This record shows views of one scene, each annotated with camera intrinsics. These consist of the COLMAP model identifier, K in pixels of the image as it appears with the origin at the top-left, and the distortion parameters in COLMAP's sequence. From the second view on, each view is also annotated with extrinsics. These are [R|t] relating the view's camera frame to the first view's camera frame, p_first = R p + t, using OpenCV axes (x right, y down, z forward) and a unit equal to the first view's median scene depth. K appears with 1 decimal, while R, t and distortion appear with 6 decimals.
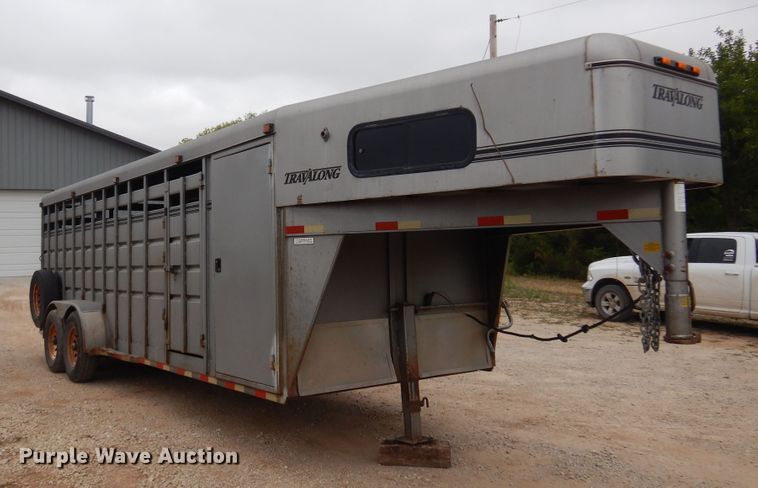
lens RADIAL K [[697.7, 0, 311.3], [0, 697.7, 217.2], [0, 0, 1]] dist [0.005132, 0.006434]
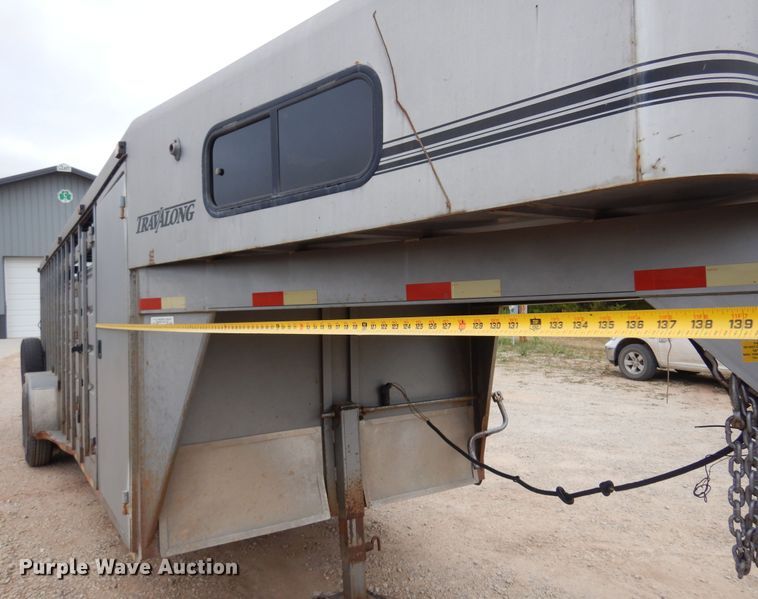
lens RADIAL K [[578.9, 0, 349.8], [0, 578.9, 303.0], [0, 0, 1]] dist [0.010546, 0.011441]
pose [[0.998896, -0.006194, -0.046565, 0.161099], [0.008184, 0.999056, 0.042663, -0.003773], [0.046257, -0.042997, 0.998004, 0.410144]]
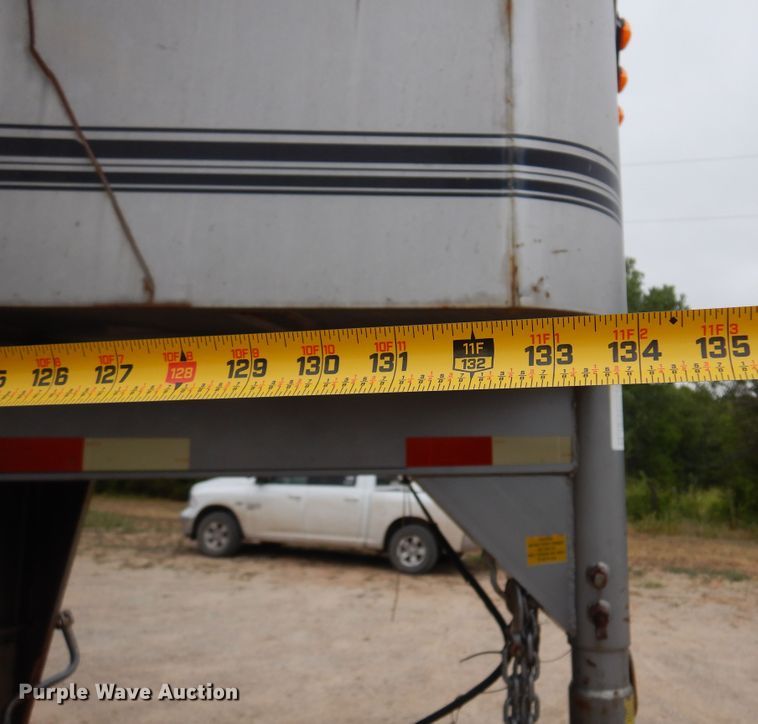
lens RADIAL K [[705.1, 0, 487.0], [0, 705.1, 369.4], [0, 0, 1]] dist [0.013469, 0.000000]
pose [[0.704663, 0.109340, 0.701066, 0.139380], [-0.052865, 0.993400, -0.101796, -0.006037], [-0.707570, 0.034670, 0.705793, 0.509113]]
